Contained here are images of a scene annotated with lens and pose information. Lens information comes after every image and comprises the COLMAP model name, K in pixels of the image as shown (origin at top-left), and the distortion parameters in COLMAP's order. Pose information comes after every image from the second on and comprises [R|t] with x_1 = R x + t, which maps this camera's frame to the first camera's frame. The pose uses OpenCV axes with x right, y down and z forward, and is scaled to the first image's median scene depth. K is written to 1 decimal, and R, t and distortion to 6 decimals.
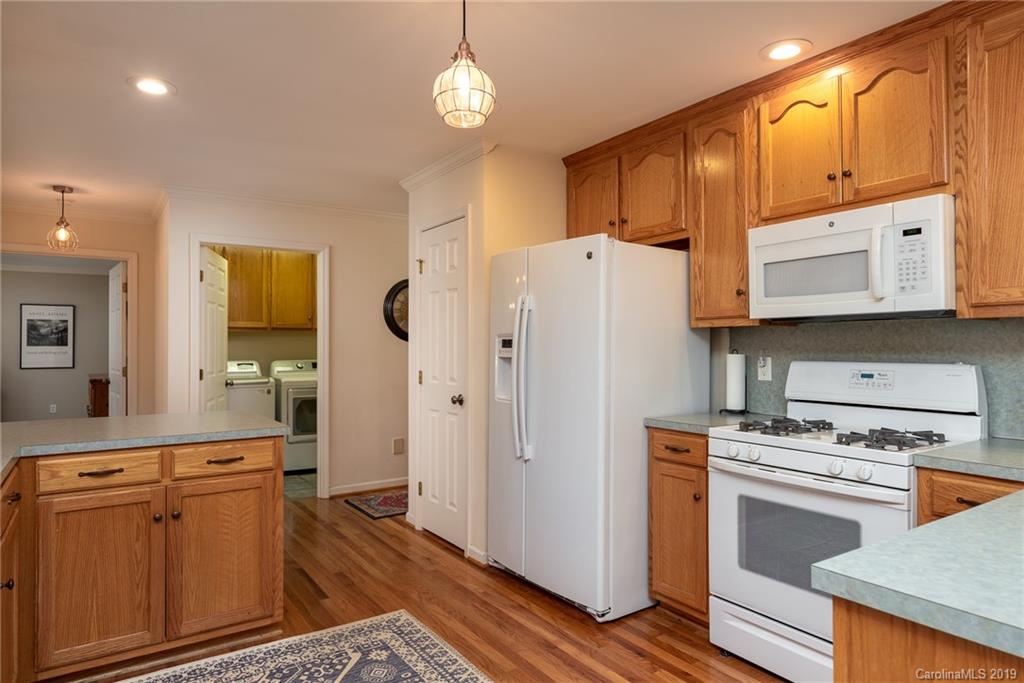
lens RADIAL K [[623.2, 0, 509.6], [0, 623.2, 338.9], [0, 0, 1]] dist [0.007683, -0.001552]
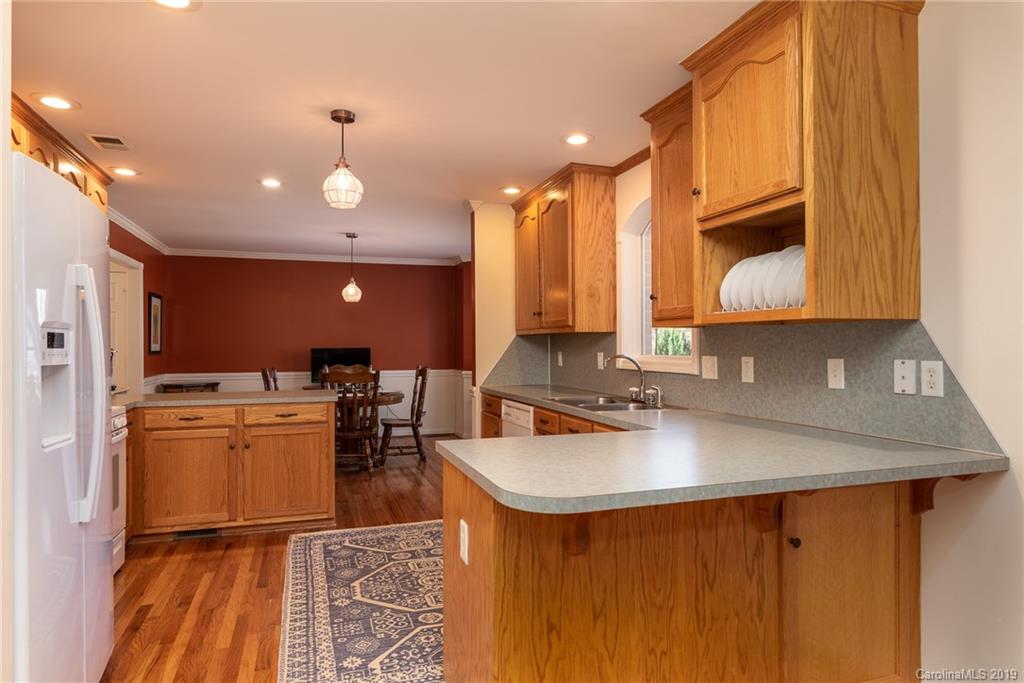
lens RADIAL K [[623.2, 0, 506.3], [0, 623.2, 344.2], [0, 0, 1]] dist [0.007683, -0.001552]
pose [[-0.962533, 0.009977, 0.270982, -0.709230], [0.005605, 0.999841, -0.016902, 0.029902], [-0.271108, -0.014750, -0.962436, 1.880922]]
